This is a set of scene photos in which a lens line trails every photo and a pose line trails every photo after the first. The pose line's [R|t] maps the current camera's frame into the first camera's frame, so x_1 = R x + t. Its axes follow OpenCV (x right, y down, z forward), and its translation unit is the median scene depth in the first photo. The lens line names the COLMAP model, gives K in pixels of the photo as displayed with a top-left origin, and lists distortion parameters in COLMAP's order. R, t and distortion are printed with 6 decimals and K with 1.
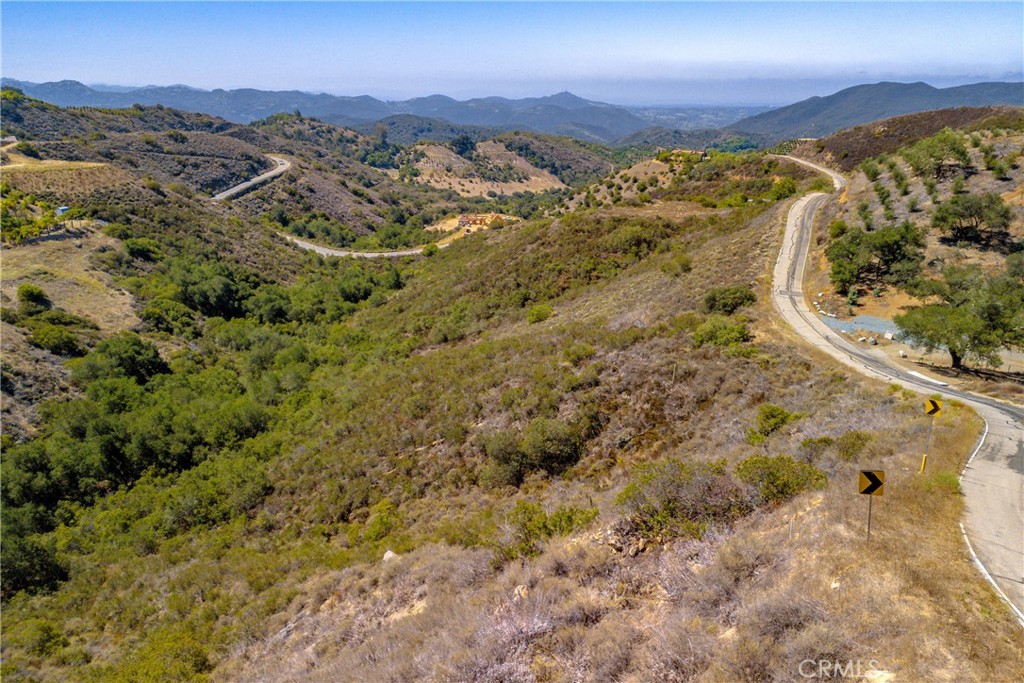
lens RADIAL K [[749.0, 0, 513.6], [0, 749.0, 344.2], [0, 0, 1]] dist [0.075745, -0.080020]
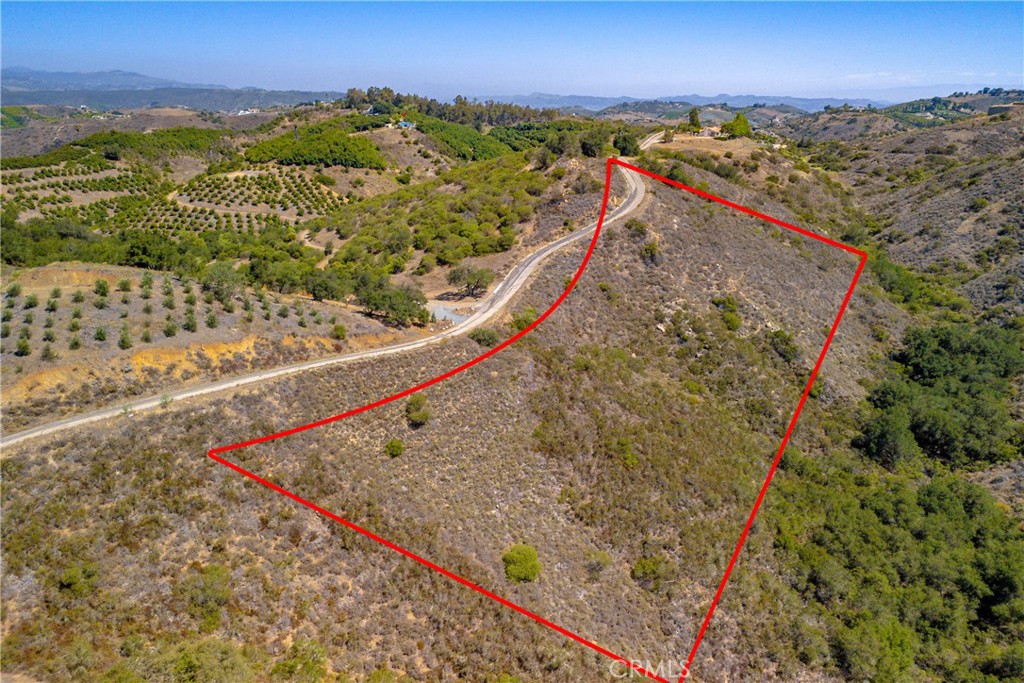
lens RADIAL K [[749.0, 0, 507.4], [0, 749.0, 337.1], [0, 0, 1]] dist [0.075745, -0.080020]
pose [[-0.956592, -0.100264, 0.273639, -0.087701], [0.082005, 0.808407, 0.582883, -0.440142], [-0.279654, 0.580021, -0.765094, 0.984804]]
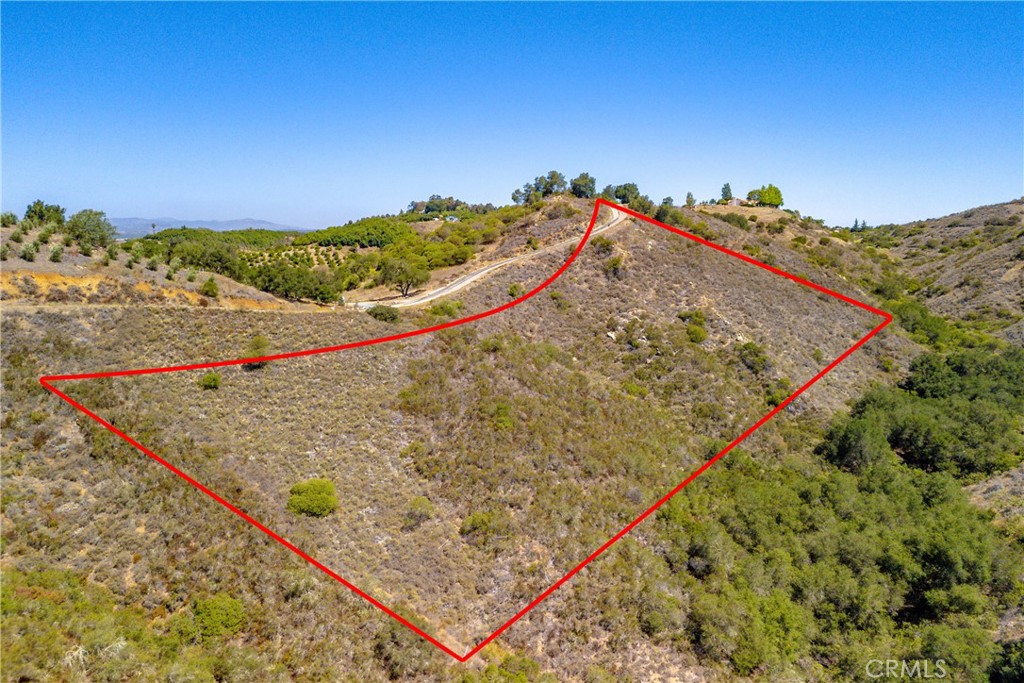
lens RADIAL K [[749.0, 0, 510.5], [0, 749.0, 342.3], [0, 0, 1]] dist [0.075745, -0.080020]
pose [[-0.912682, -0.059382, 0.404333, -0.239877], [0.128004, 0.898063, 0.420830, -0.266232], [-0.388106, 0.435840, -0.812045, 0.947115]]
